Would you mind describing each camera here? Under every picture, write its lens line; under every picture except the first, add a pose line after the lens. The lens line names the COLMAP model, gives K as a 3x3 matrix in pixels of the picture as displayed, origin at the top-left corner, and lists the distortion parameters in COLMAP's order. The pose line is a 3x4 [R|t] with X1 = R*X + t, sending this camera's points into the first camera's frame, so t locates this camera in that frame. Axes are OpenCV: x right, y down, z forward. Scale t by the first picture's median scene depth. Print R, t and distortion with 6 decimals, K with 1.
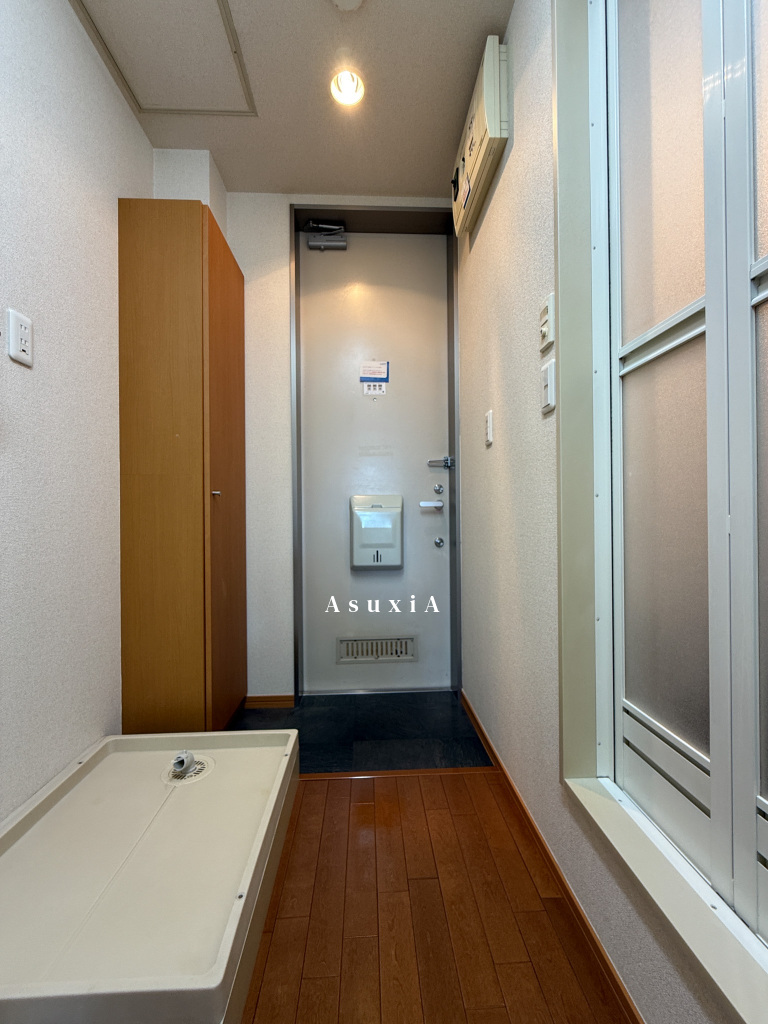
lens RADIAL K [[408.1, 0, 382.8], [0, 408.1, 512.4], [0, 0, 1]] dist [-0.000859, -0.000146]
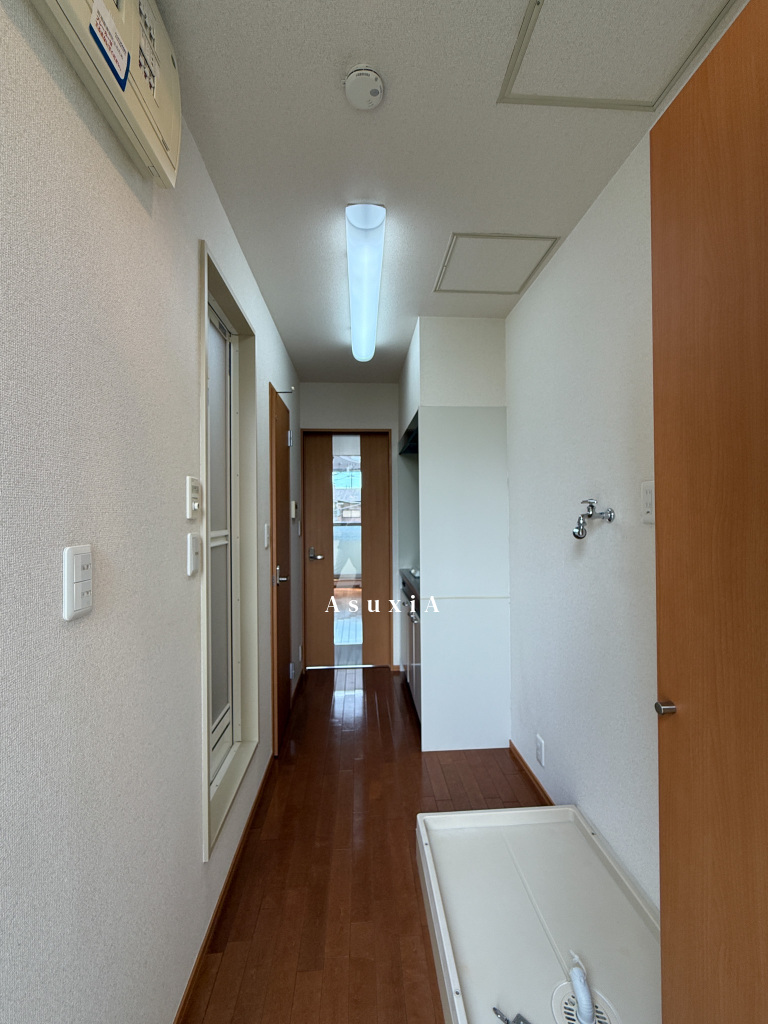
lens RADIAL K [[408.1, 0, 384.6], [0, 408.1, 514.2], [0, 0, 1]] dist [-0.000859, -0.000146]
pose [[-0.999767, 0.017131, -0.013144, -0.119539], [0.017216, 0.999831, -0.006416, -0.386945], [0.013032, -0.006641, -0.999893, 2.115392]]
